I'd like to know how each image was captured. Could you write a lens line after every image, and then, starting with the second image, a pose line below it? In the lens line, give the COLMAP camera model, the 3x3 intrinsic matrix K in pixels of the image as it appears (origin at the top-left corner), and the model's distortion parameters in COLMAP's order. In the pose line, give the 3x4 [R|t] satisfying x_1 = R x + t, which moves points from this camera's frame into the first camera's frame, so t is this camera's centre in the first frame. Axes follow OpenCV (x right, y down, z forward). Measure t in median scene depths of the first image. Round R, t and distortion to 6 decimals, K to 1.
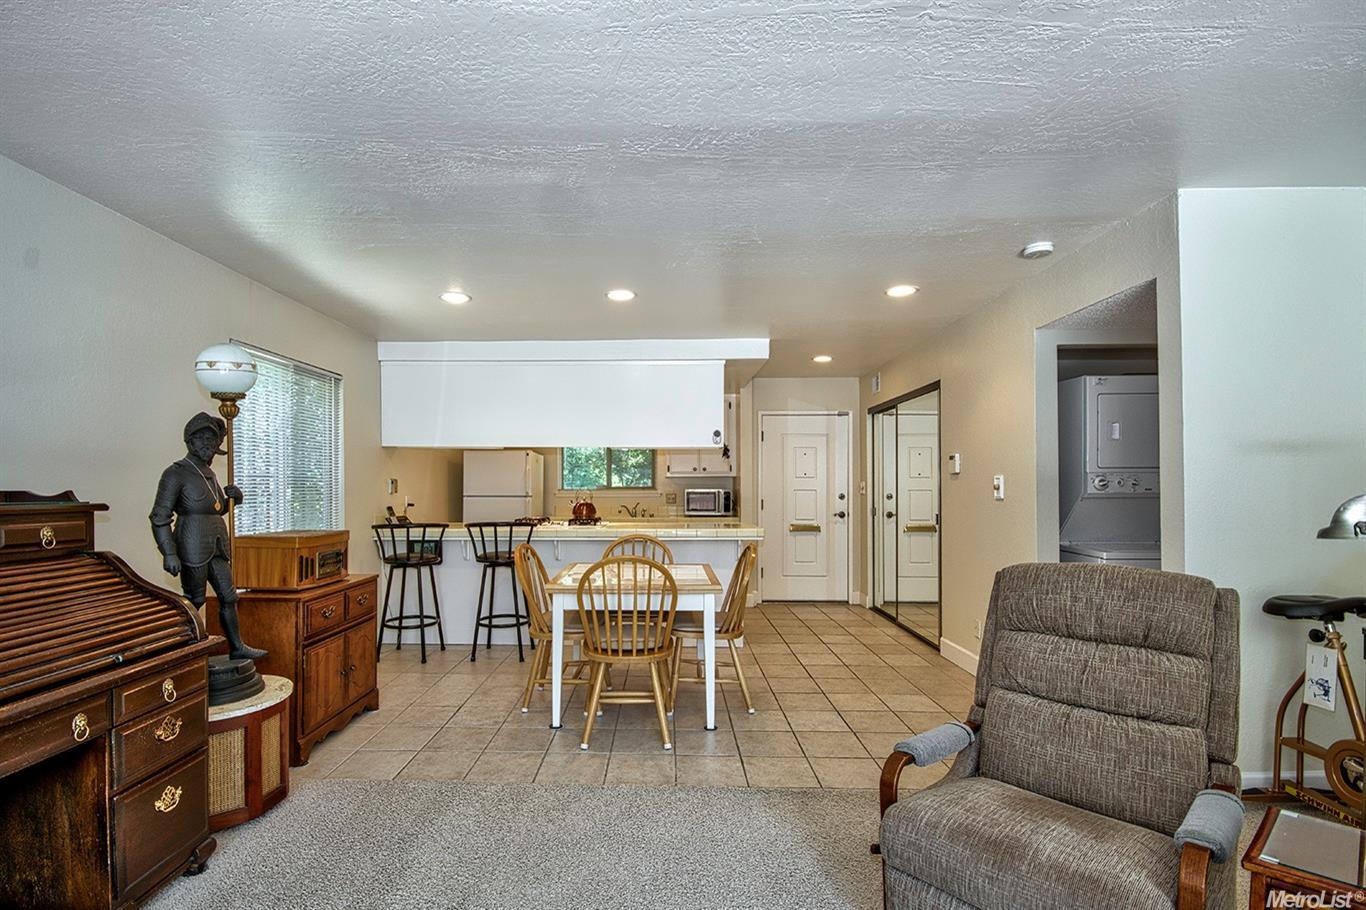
lens RADIAL K [[593.3, 0, 688.9], [0, 593.3, 494.0], [0, 0, 1]] dist [-0.004949, -0.000630]
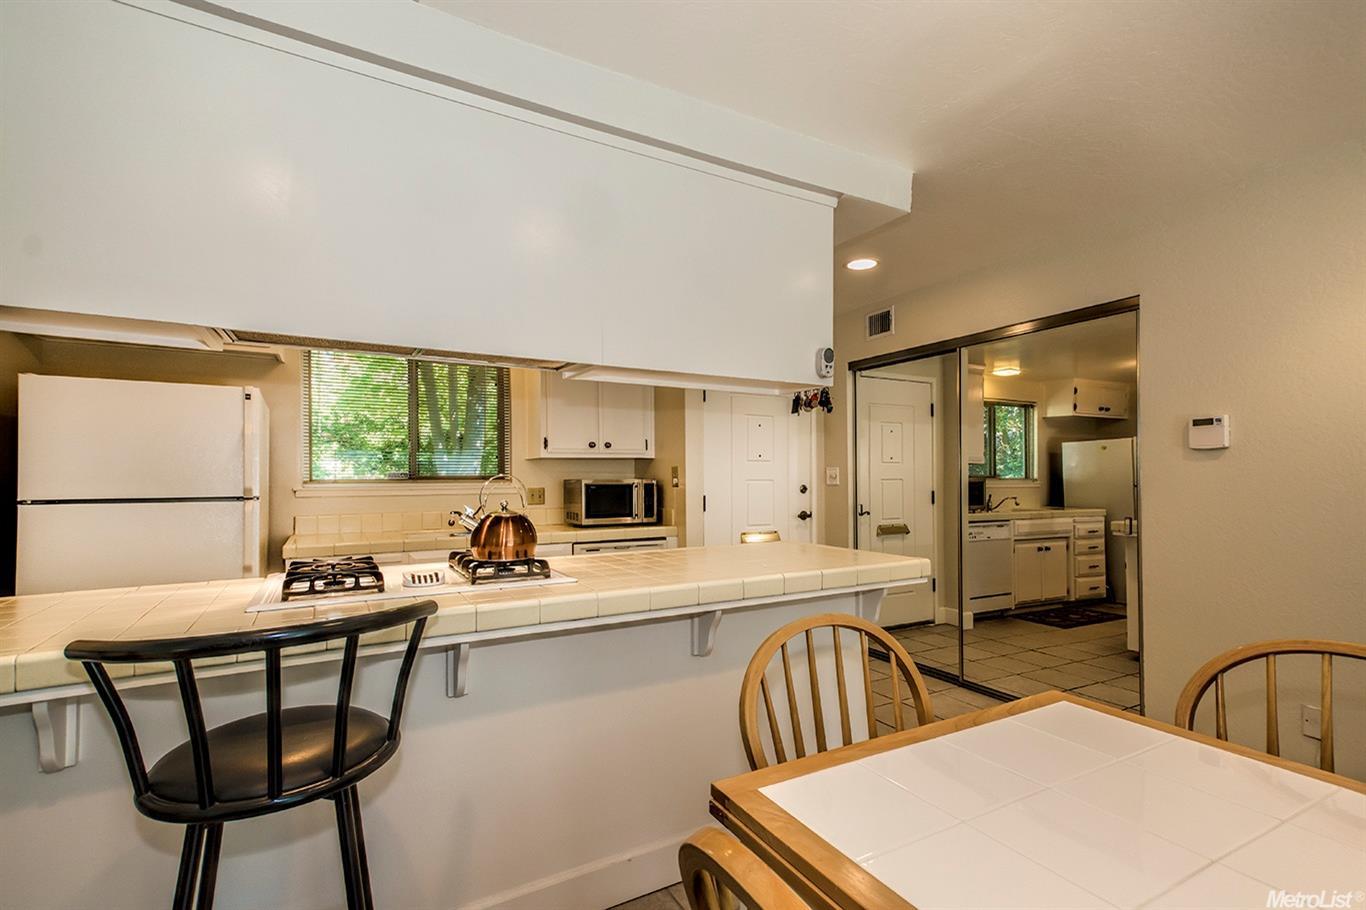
lens RADIAL K [[593.3, 0, 697.0], [0, 593.3, 458.7], [0, 0, 1]] dist [-0.004949, -0.000630]
pose [[0.879661, 0.012216, 0.475444, -0.244218], [0.009613, 0.999009, -0.043454, -0.002603], [-0.475504, 0.042796, 0.878672, 0.614069]]
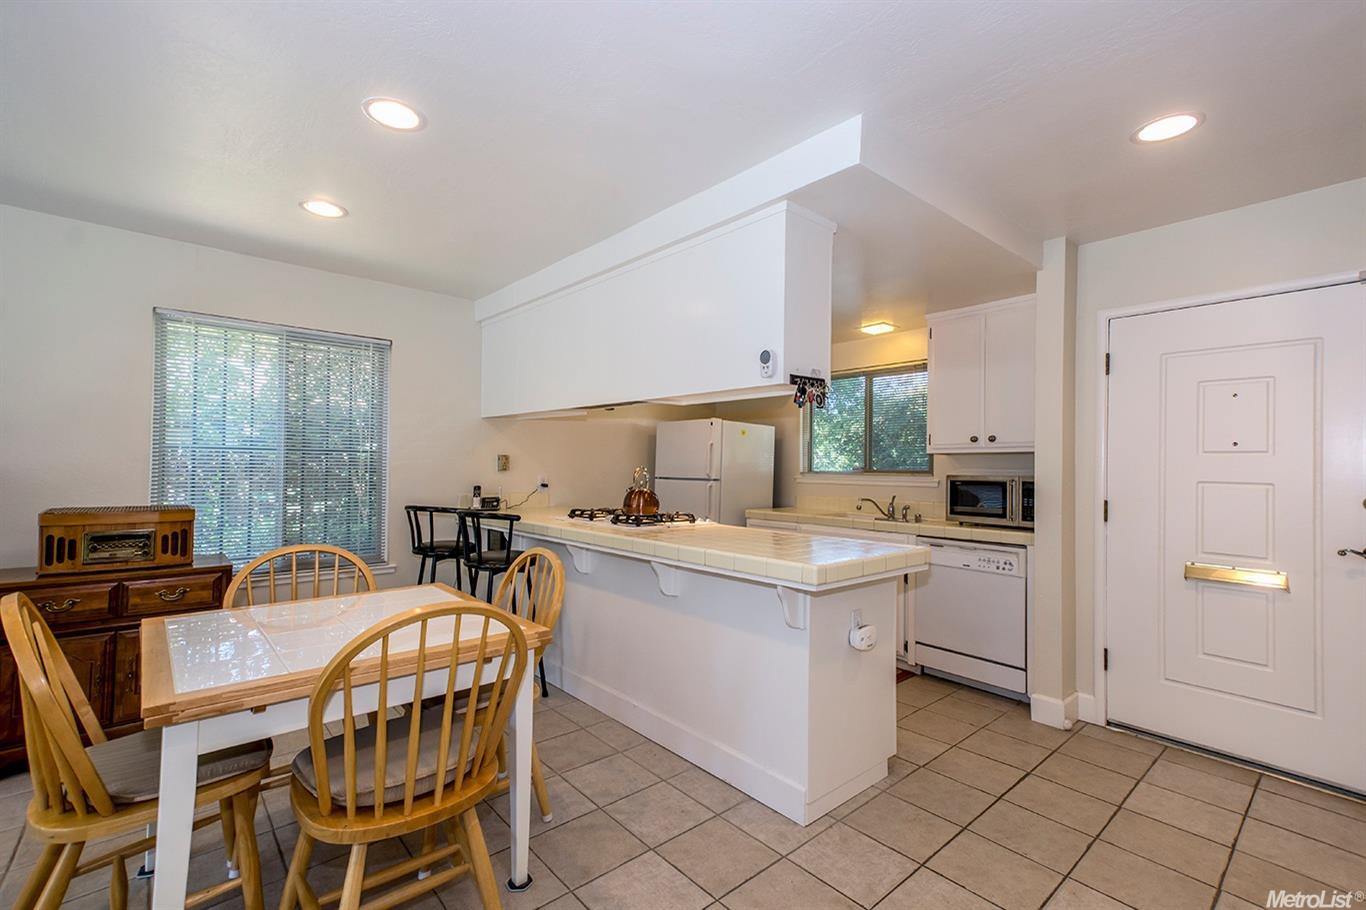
lens RADIAL K [[593.3, 0, 684.3], [0, 593.3, 454.5], [0, 0, 1]] dist [-0.004949, -0.000630]
pose [[0.674299, -0.006121, -0.738433, 0.331215], [-0.024161, 0.999247, -0.030345, -0.005604], [0.738063, 0.038303, 0.673644, 0.590554]]
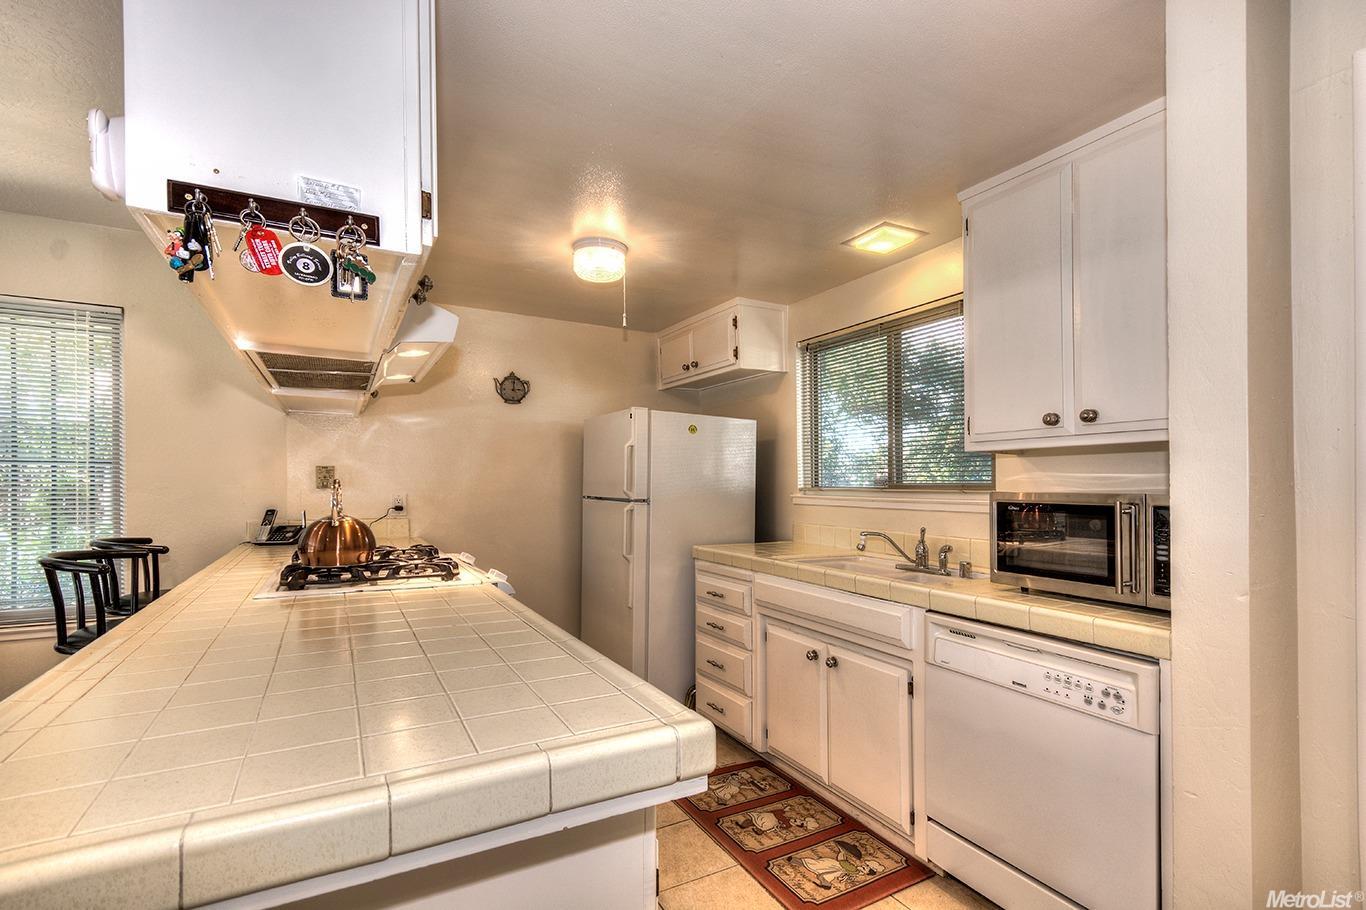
lens RADIAL K [[593.3, 0, 670.3], [0, 593.3, 462.7], [0, 0, 1]] dist [-0.004949, -0.000630]
pose [[0.451702, -0.027900, -0.891732, 0.244999], [-0.018457, 0.999005, -0.040606, -0.009911], [0.891978, 0.034801, 0.450738, 0.997313]]
